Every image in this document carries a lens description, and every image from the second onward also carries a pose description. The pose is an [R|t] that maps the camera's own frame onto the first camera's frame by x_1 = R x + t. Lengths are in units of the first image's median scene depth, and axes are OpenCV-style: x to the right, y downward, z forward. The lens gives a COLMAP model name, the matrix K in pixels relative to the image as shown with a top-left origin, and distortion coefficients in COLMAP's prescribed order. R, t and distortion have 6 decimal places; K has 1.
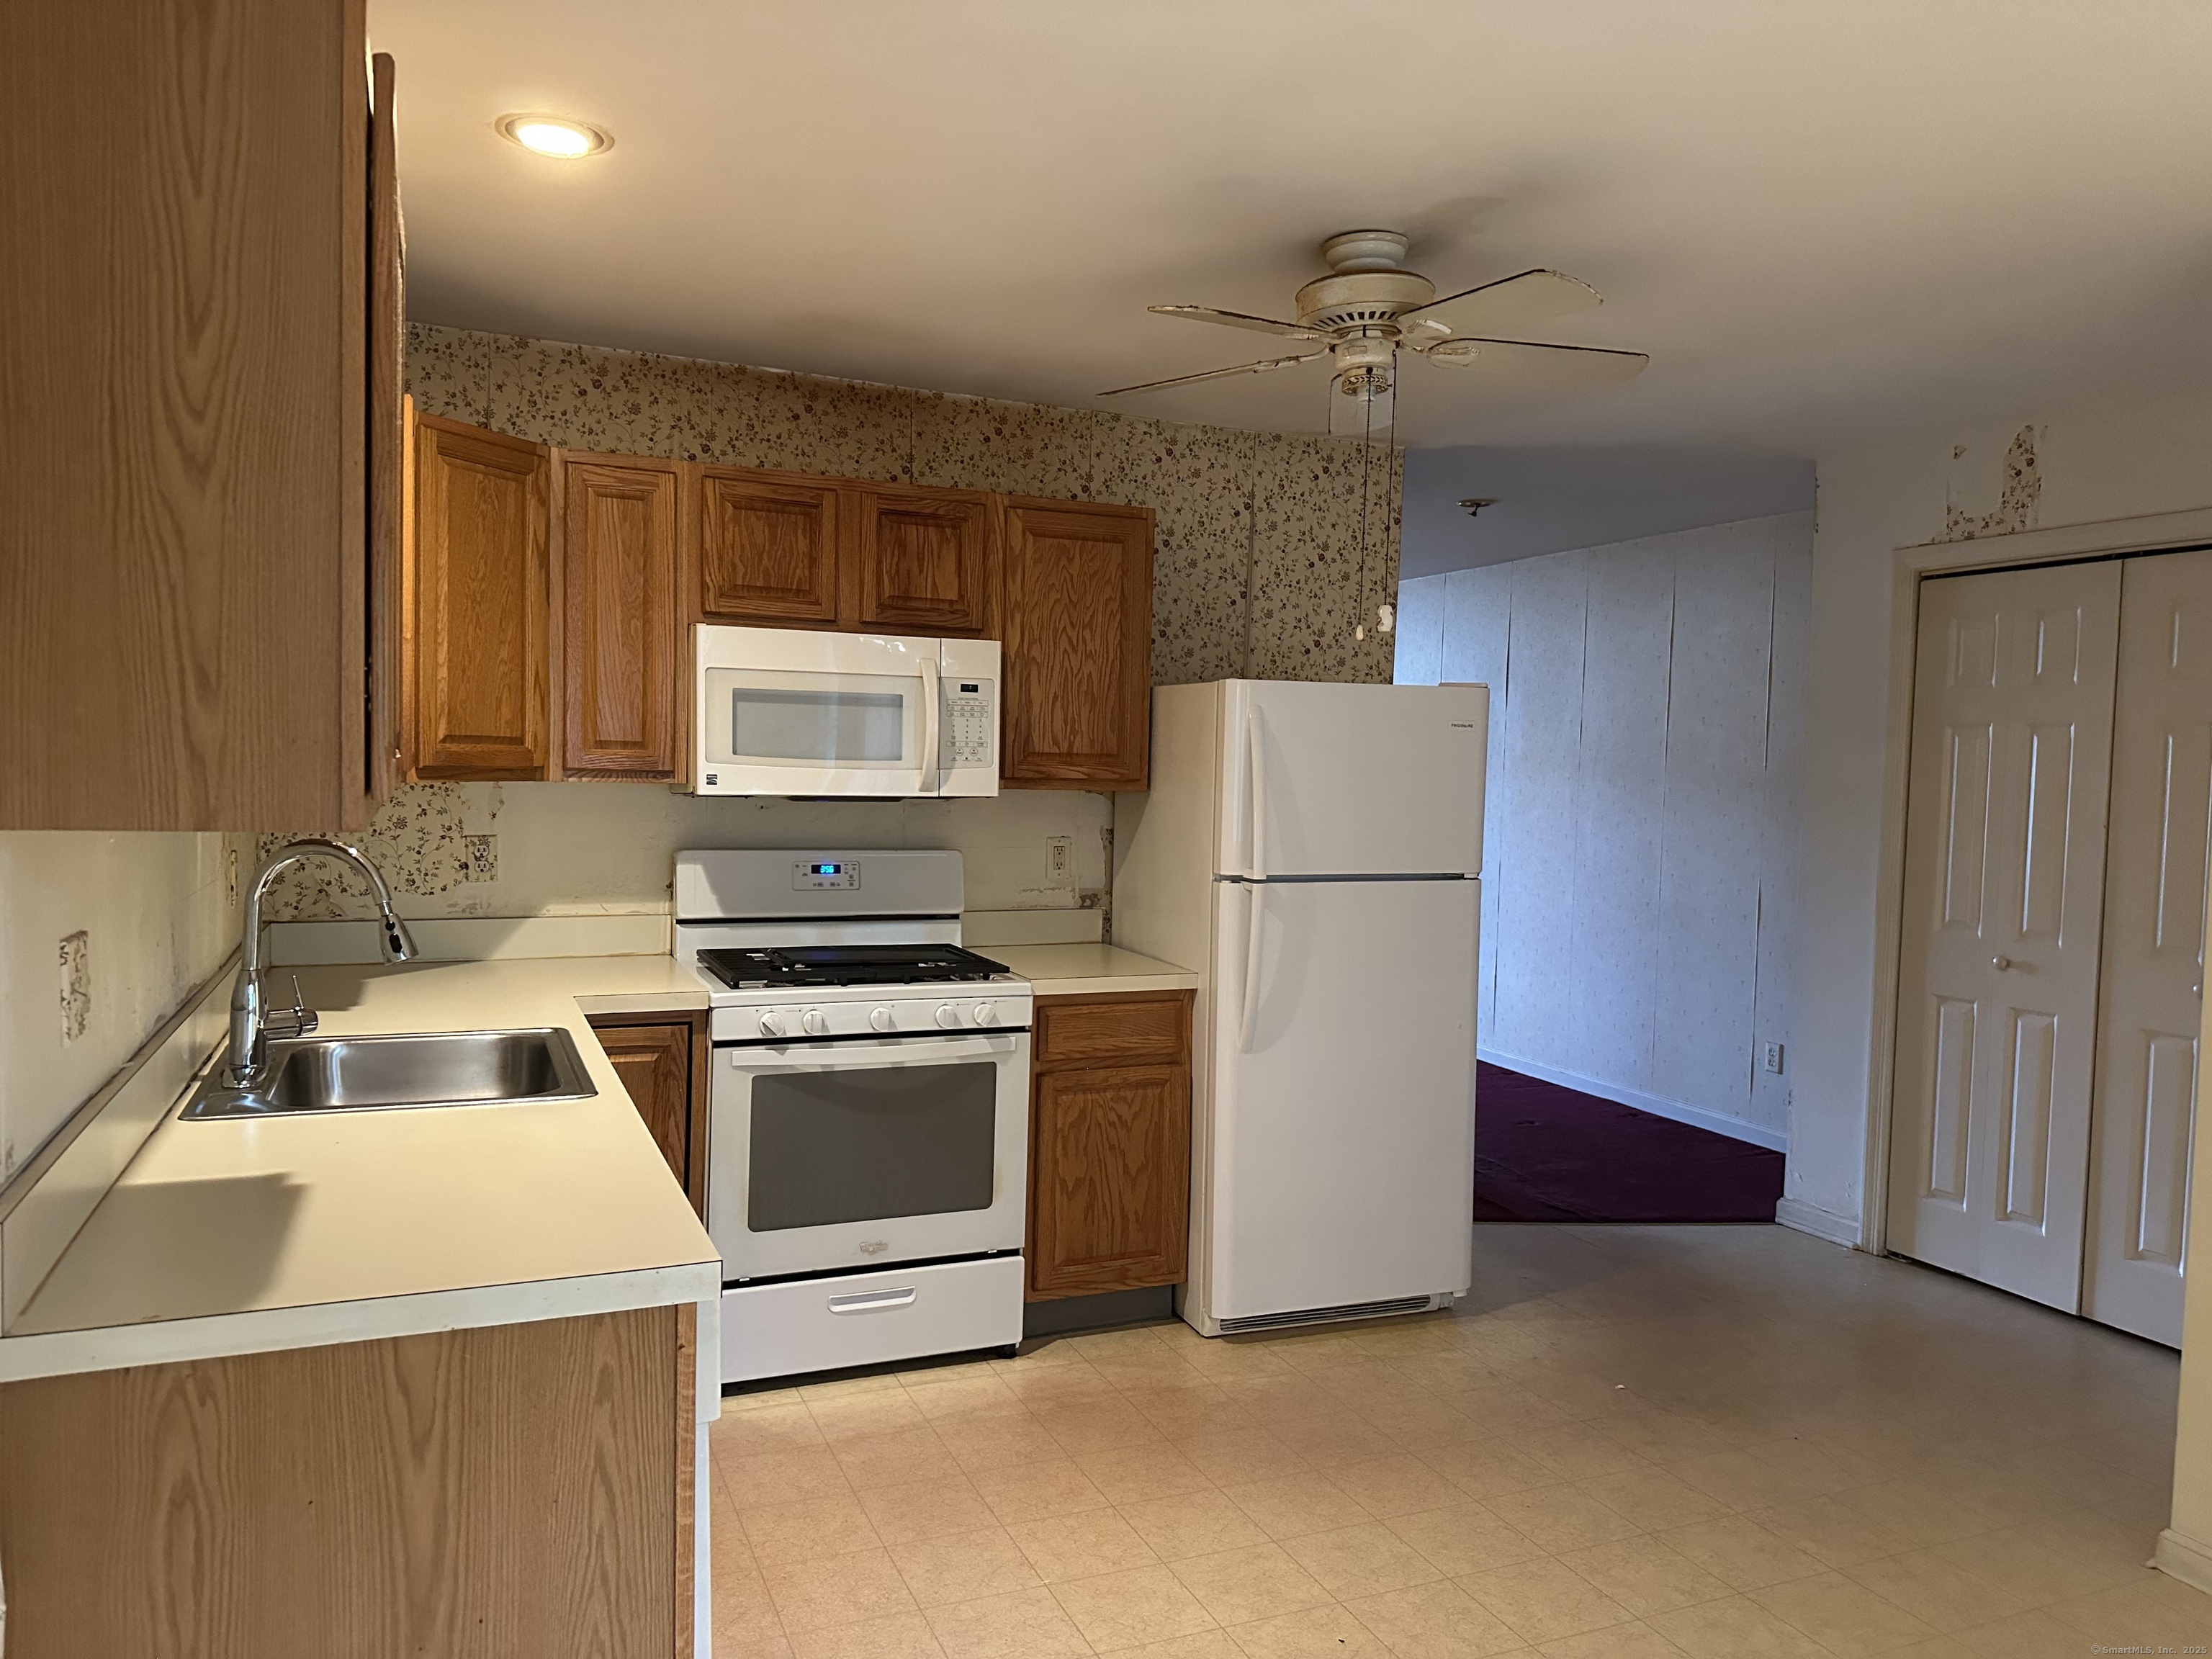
lens RADIAL K [[1556.5, 0, 1106.0], [0, 1556.5, 829.5], [0, 0, 1]] dist [-0.005220, -0.003683]
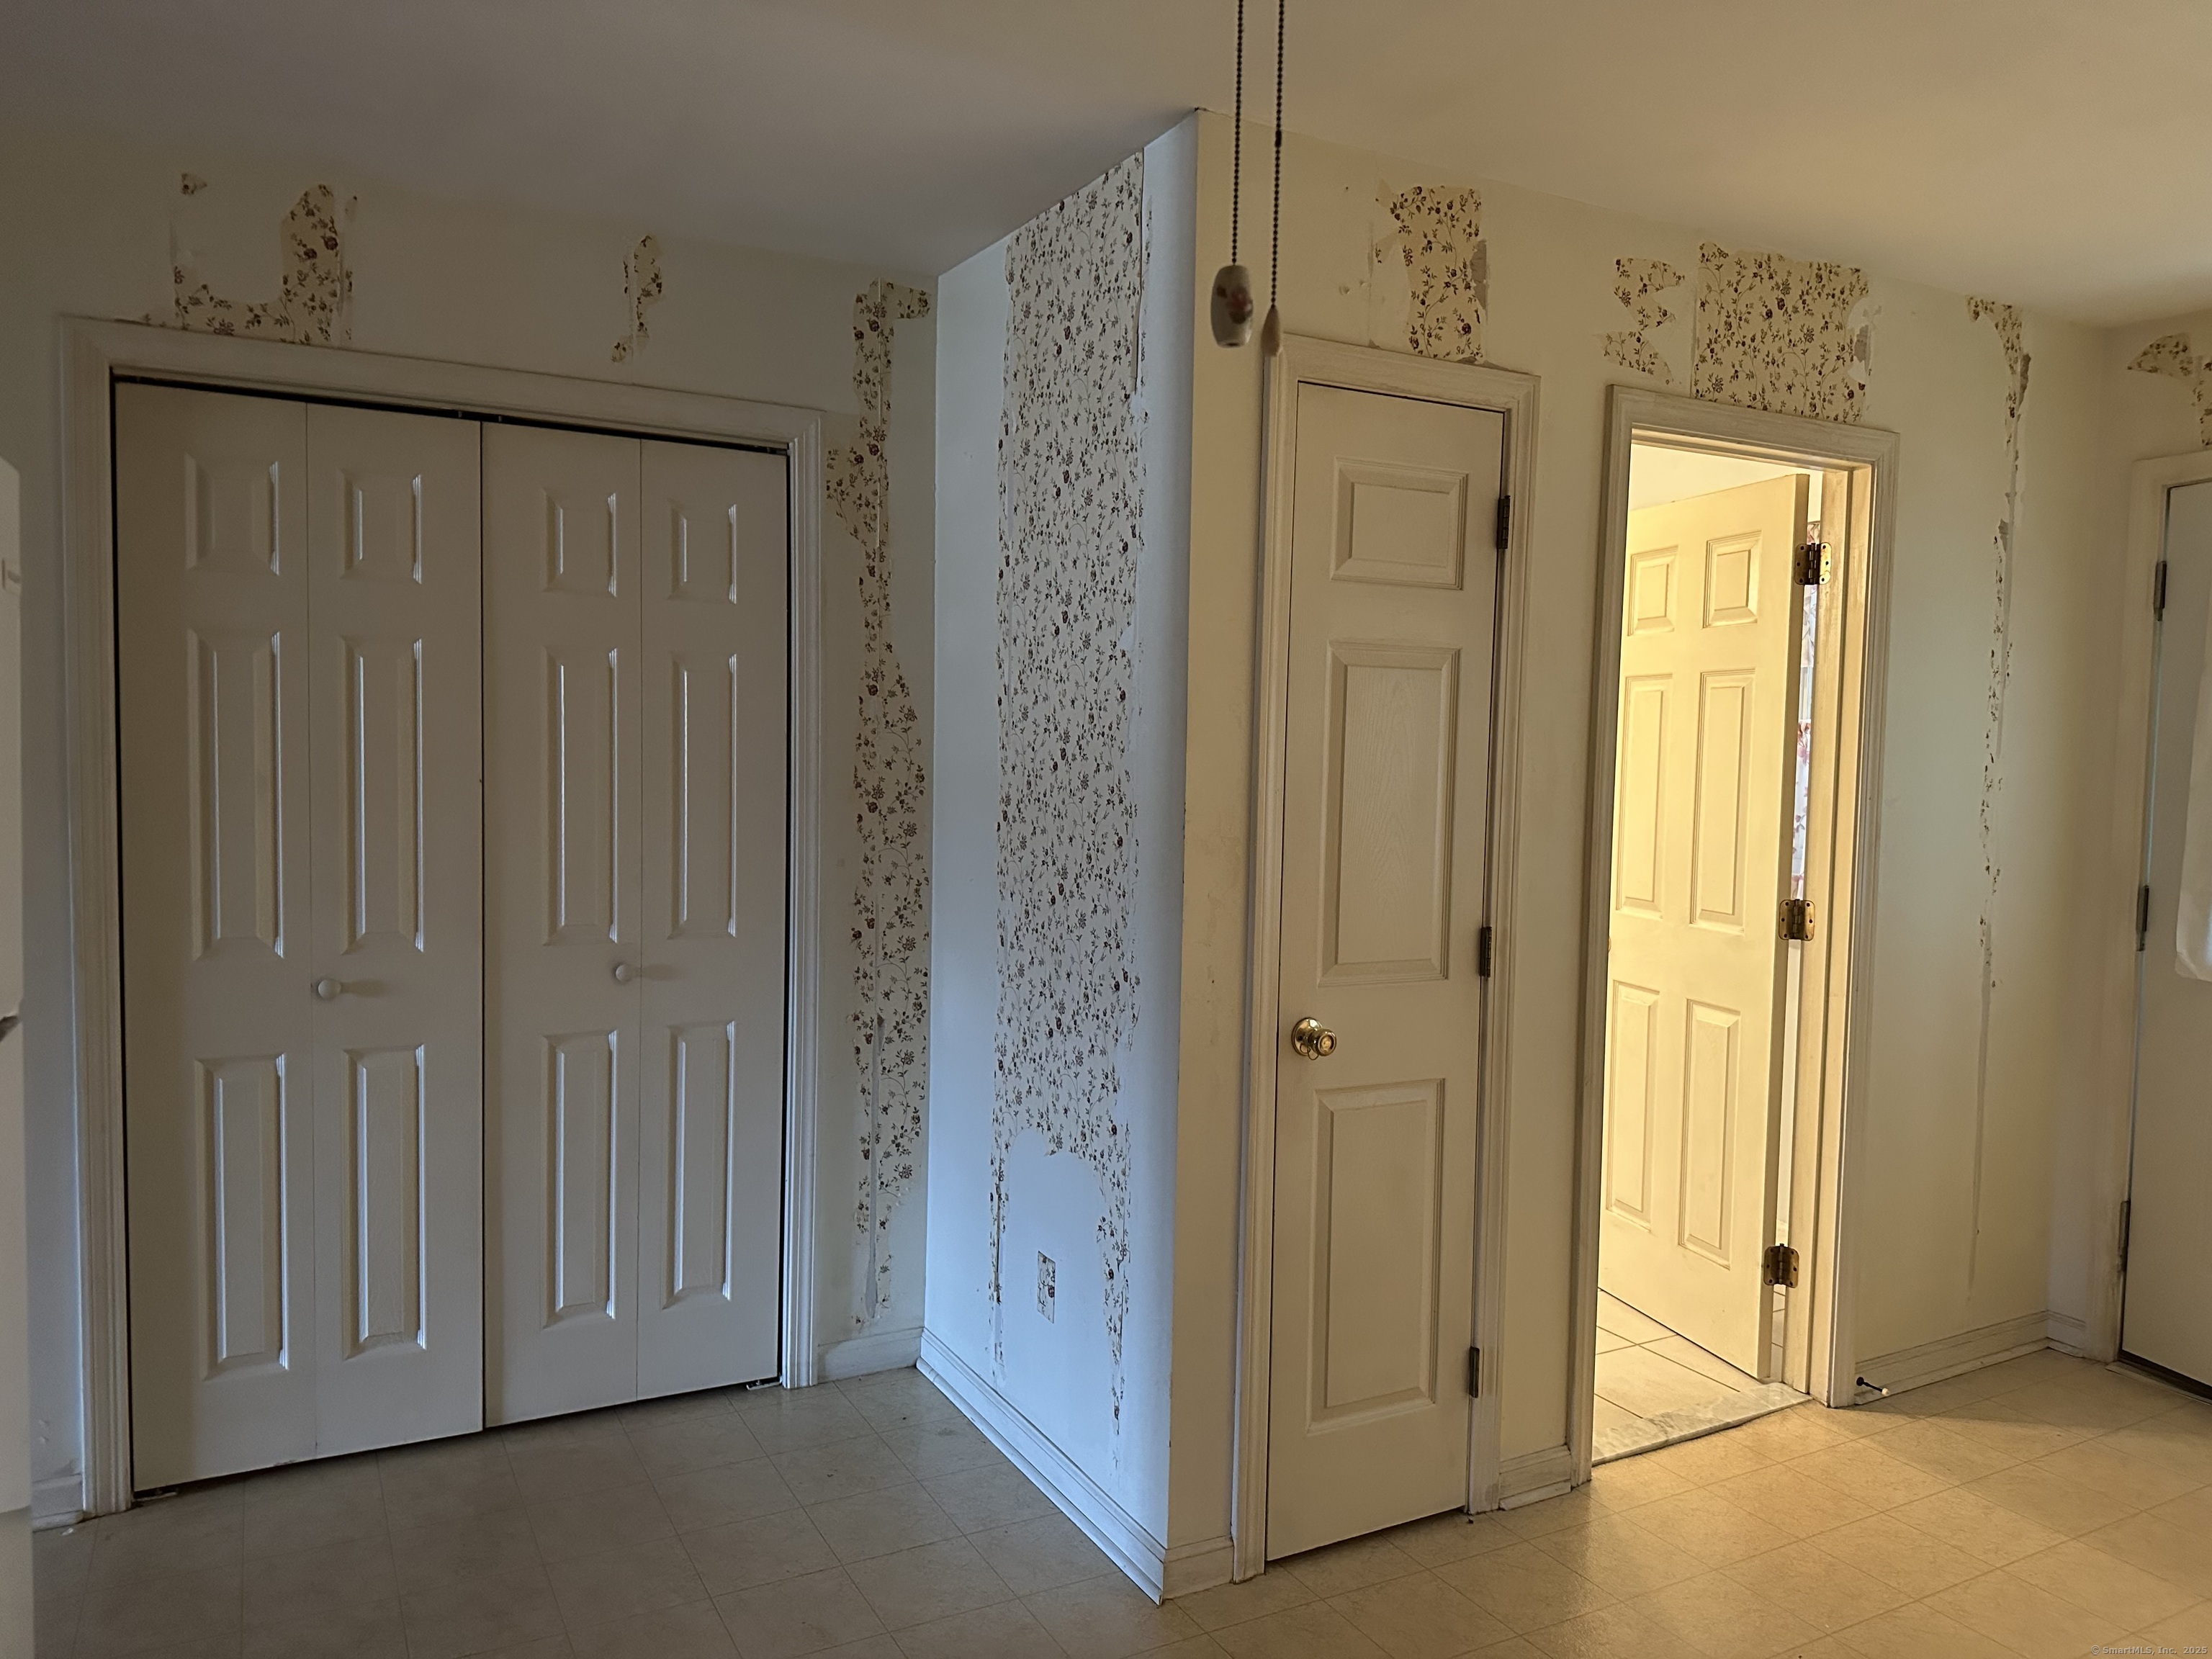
lens RADIAL K [[1556.5, 0, 1106.0], [0, 1556.5, 829.5], [0, 0, 1]] dist [-0.005220, -0.003683]
pose [[-0.089246, -0.087004, 0.992202, -0.120200], [0.019443, 0.995835, 0.089071, -0.037551], [-0.995820, 0.027240, -0.087182, 0.726211]]
